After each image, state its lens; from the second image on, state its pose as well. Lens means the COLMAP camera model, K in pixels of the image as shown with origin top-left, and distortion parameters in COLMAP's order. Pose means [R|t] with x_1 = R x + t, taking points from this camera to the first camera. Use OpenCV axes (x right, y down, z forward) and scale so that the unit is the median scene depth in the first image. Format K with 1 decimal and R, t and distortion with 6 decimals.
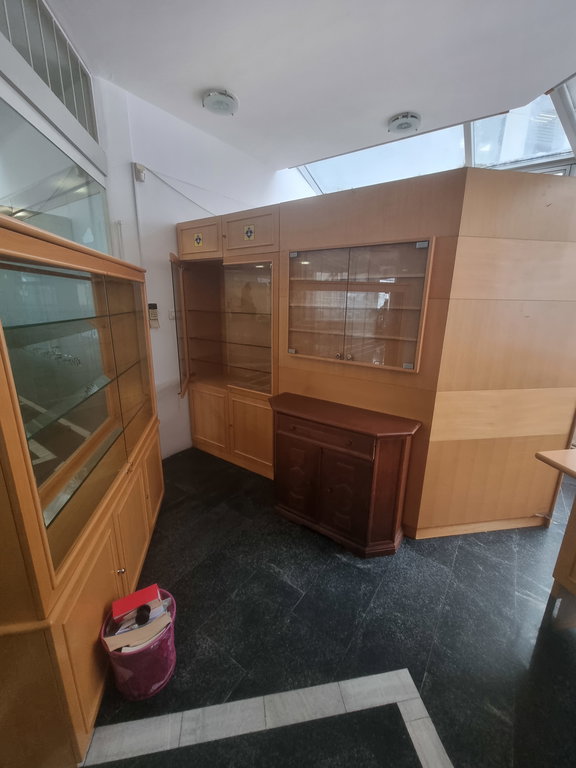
lens RADIAL K [[315.2, 0, 288.0], [0, 315.2, 384.0], [0, 0, 1]] dist [-0.001505, -0.000555]
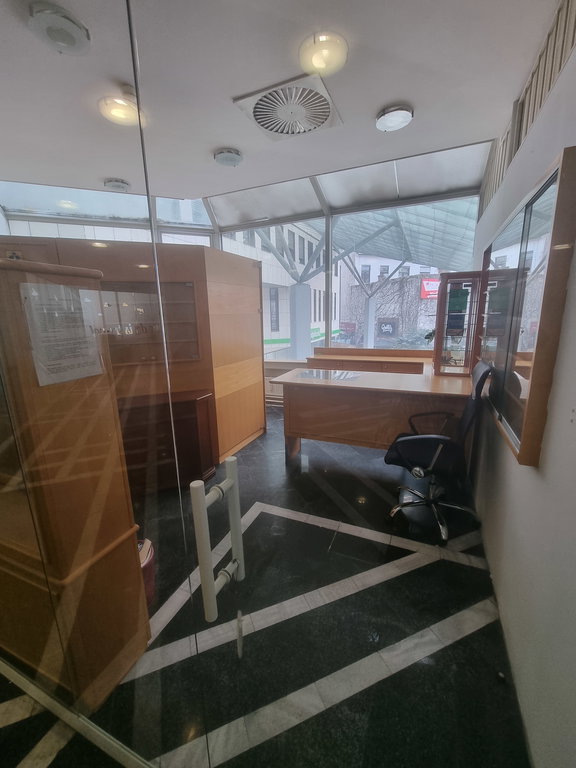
lens RADIAL K [[315.2, 0, 288.0], [0, 315.2, 384.0], [0, 0, 1]] dist [-0.001505, -0.000555]
pose [[0.549152, -0.206558, 0.809794, -0.666104], [0.242042, 0.966756, 0.082457, 0.057116], [-0.799905, 0.150722, 0.580891, -0.288332]]
